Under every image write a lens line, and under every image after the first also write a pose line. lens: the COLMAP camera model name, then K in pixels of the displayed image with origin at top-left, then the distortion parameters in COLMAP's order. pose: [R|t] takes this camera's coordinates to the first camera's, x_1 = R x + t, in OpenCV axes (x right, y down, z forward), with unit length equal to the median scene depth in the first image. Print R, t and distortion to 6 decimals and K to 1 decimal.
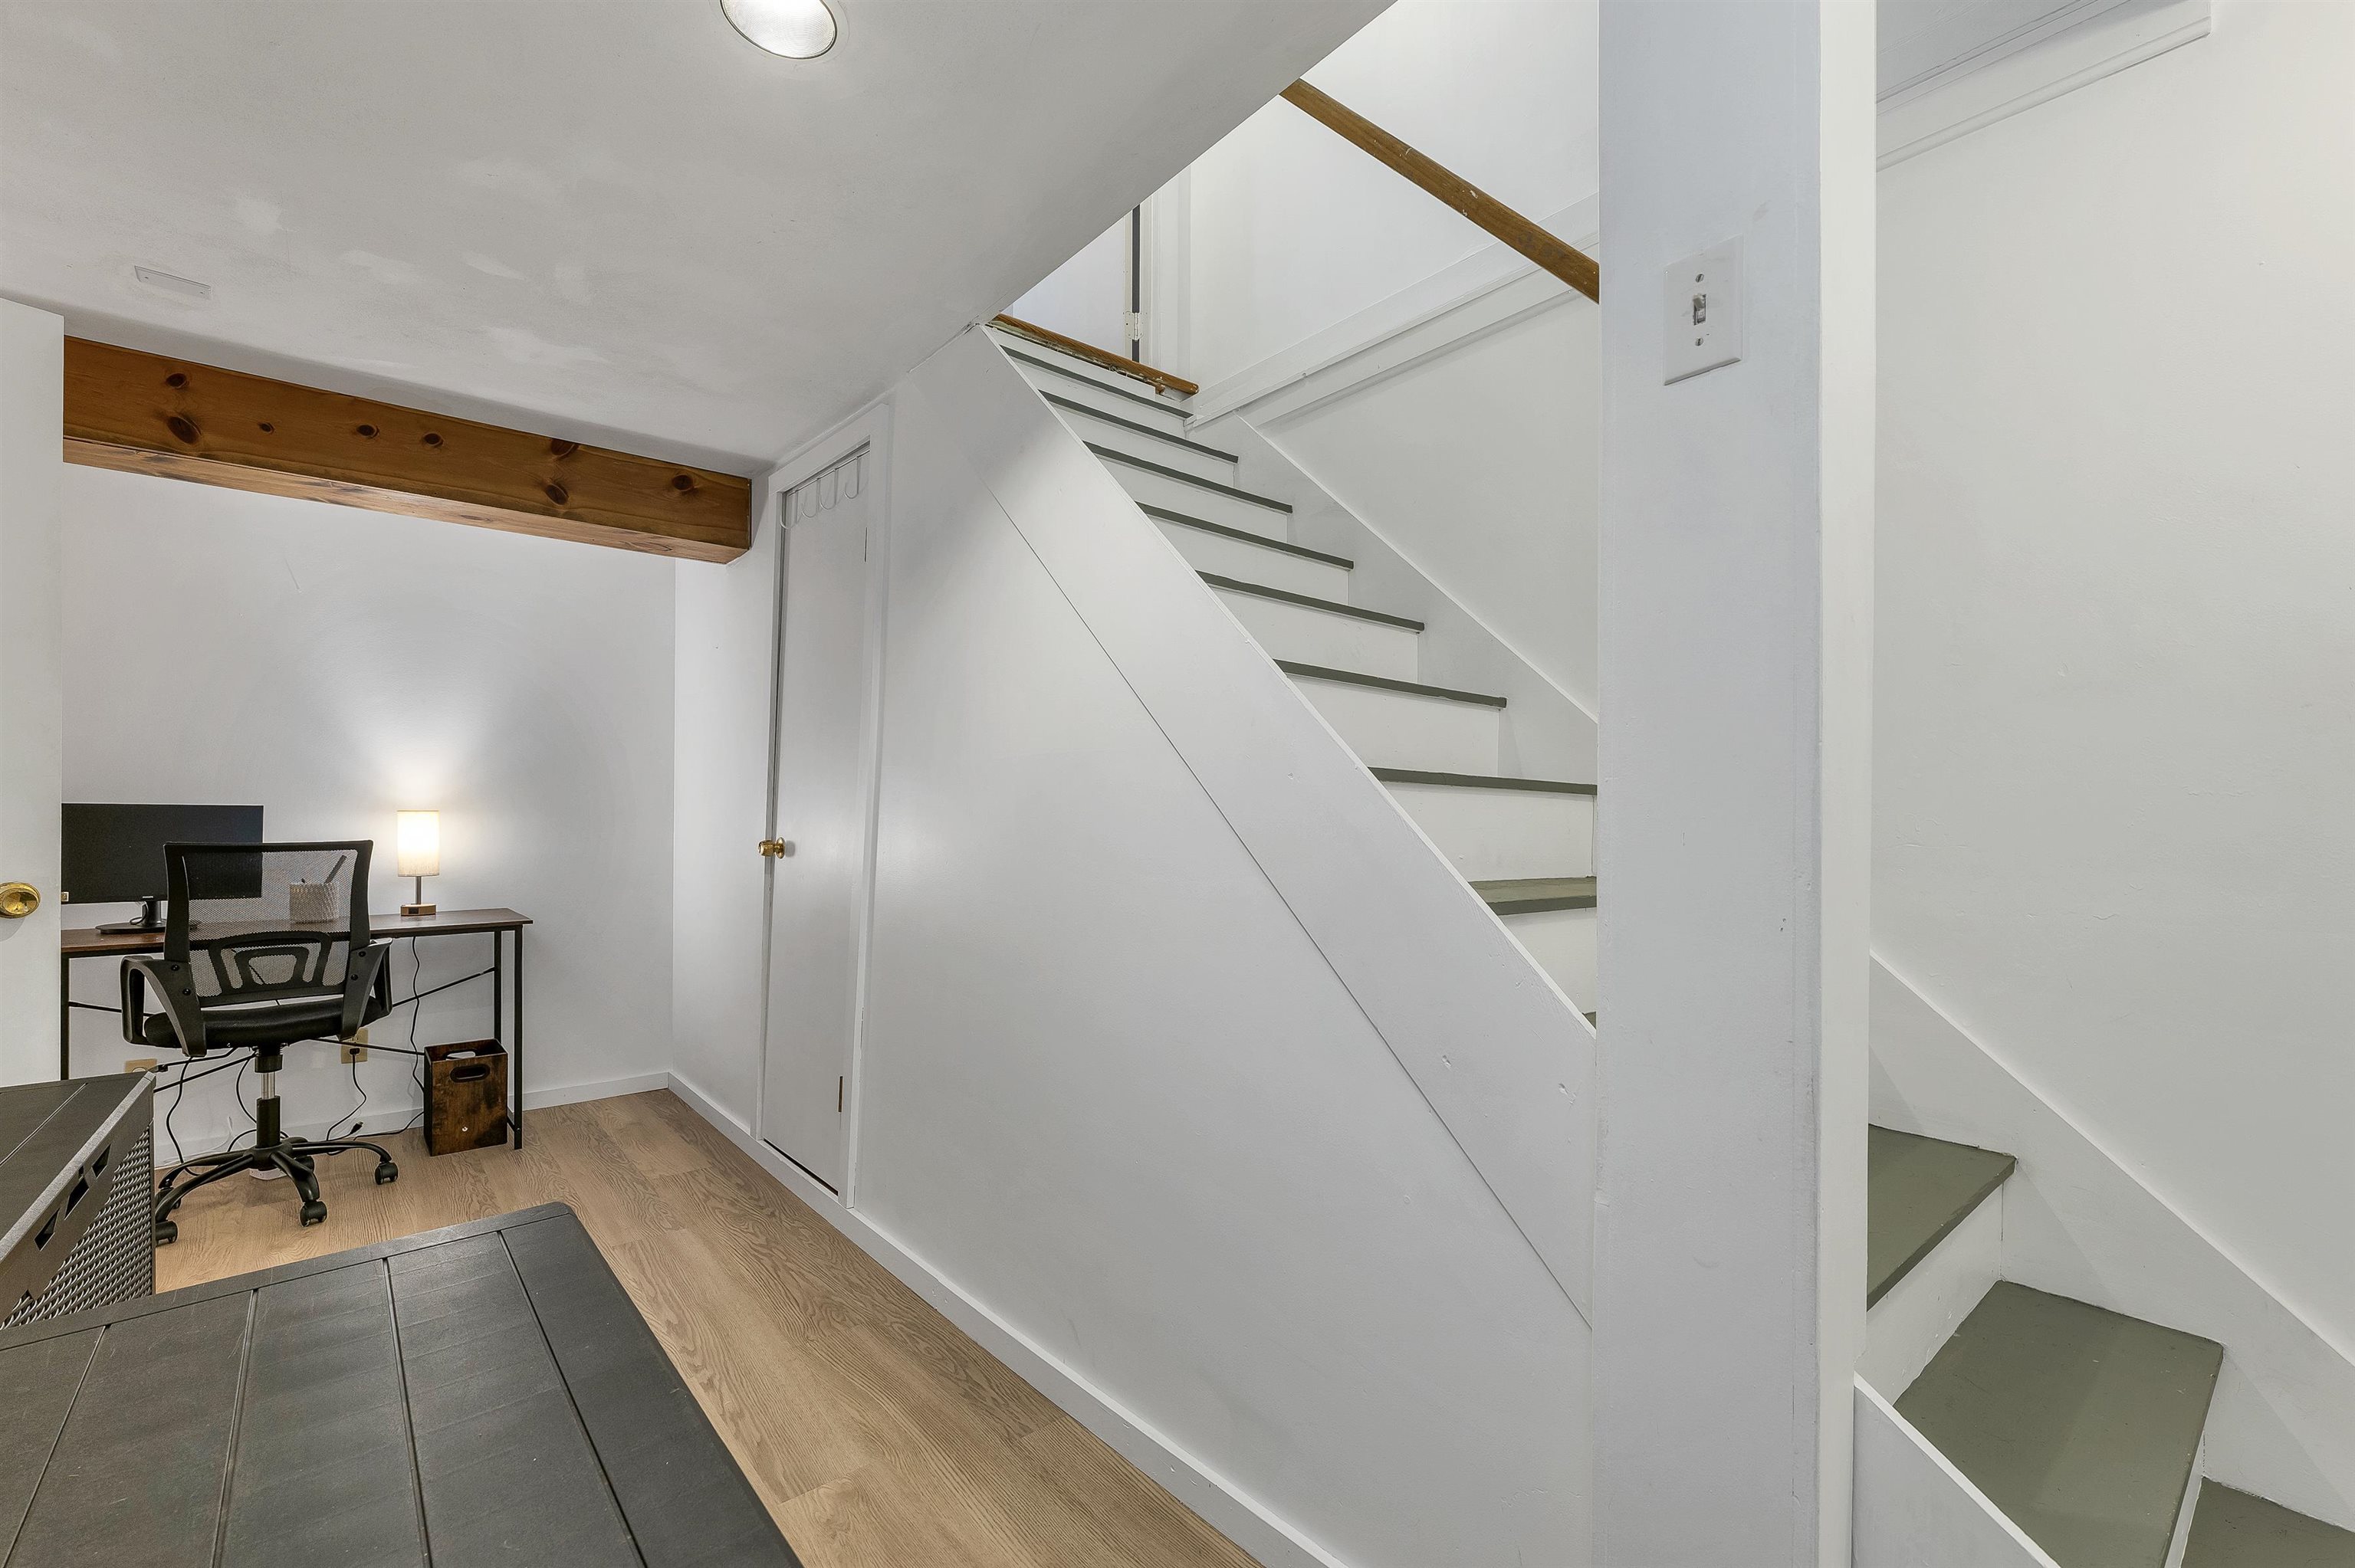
lens RADIAL K [[978.8, 0, 1170.7], [0, 978.8, 785.9], [0, 0, 1]] dist [-0.001457, -0.000475]
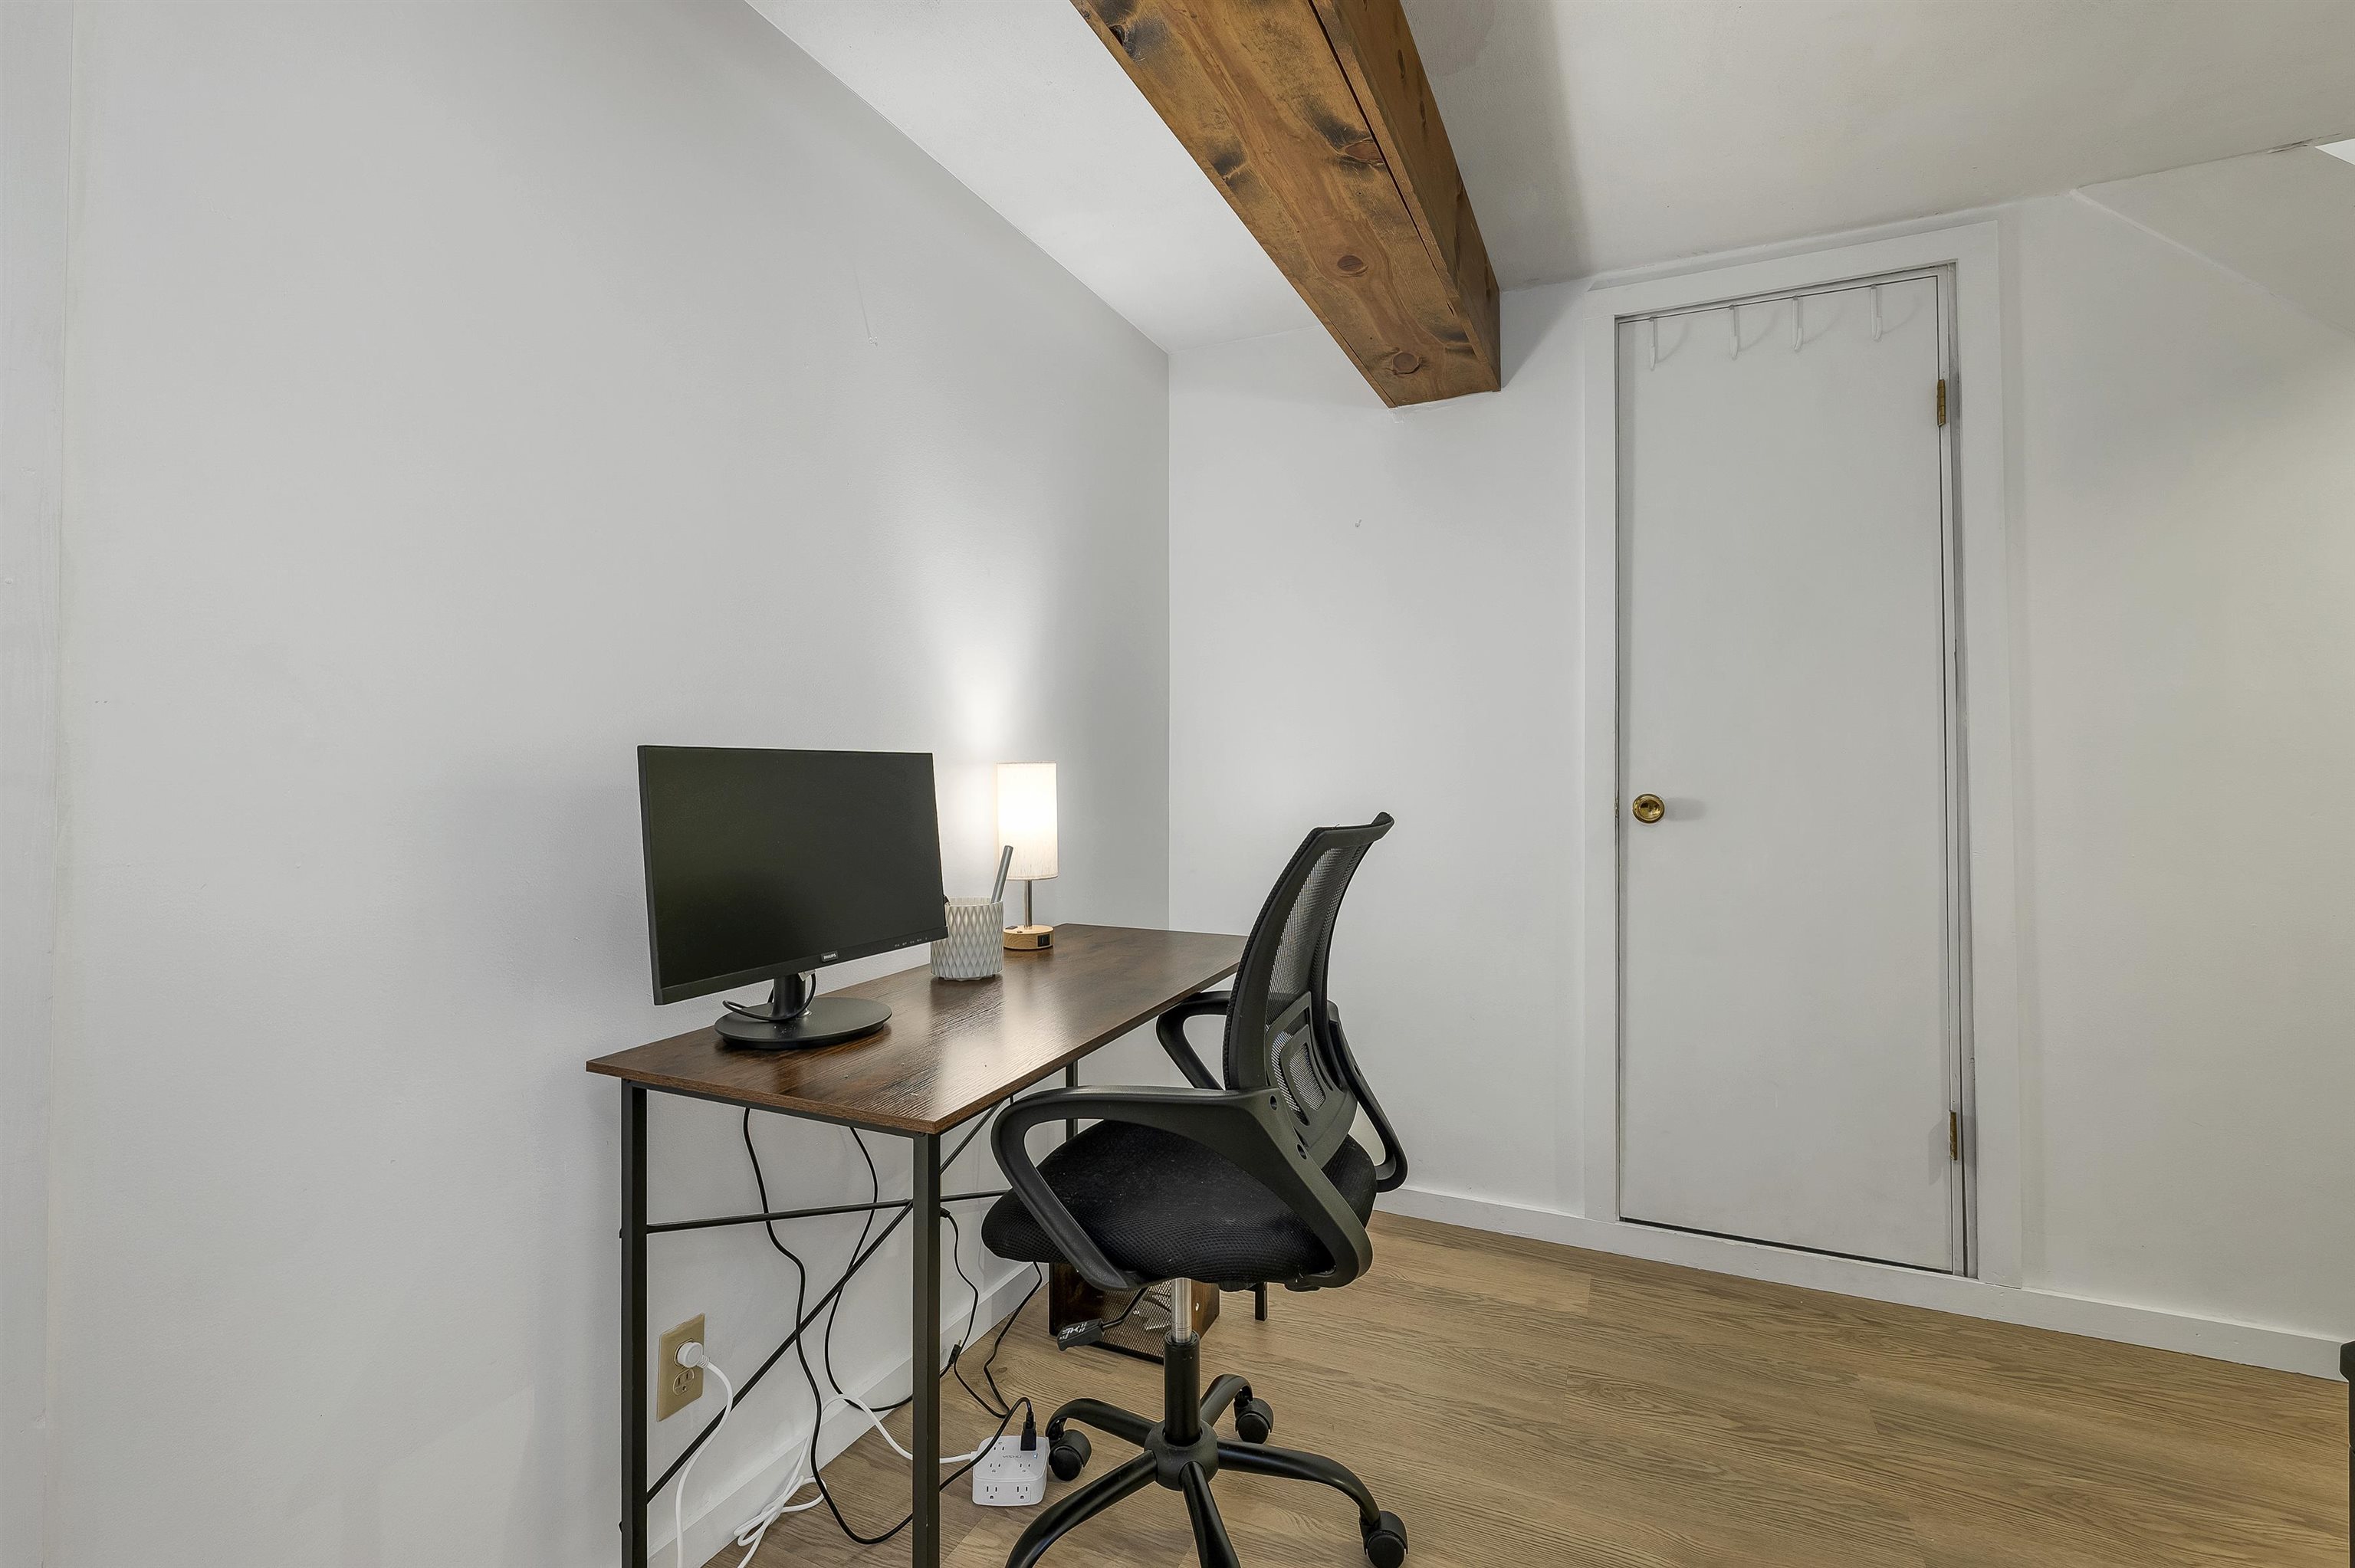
lens RADIAL K [[978.8, 0, 1170.7], [0, 978.8, 785.9], [0, 0, 1]] dist [-0.001457, -0.000475]
pose [[0.903777, -0.002617, 0.427996, -1.085878], [-0.013419, 0.999316, 0.034446, 0.020125], [-0.427793, -0.036875, 0.903124, 0.532778]]
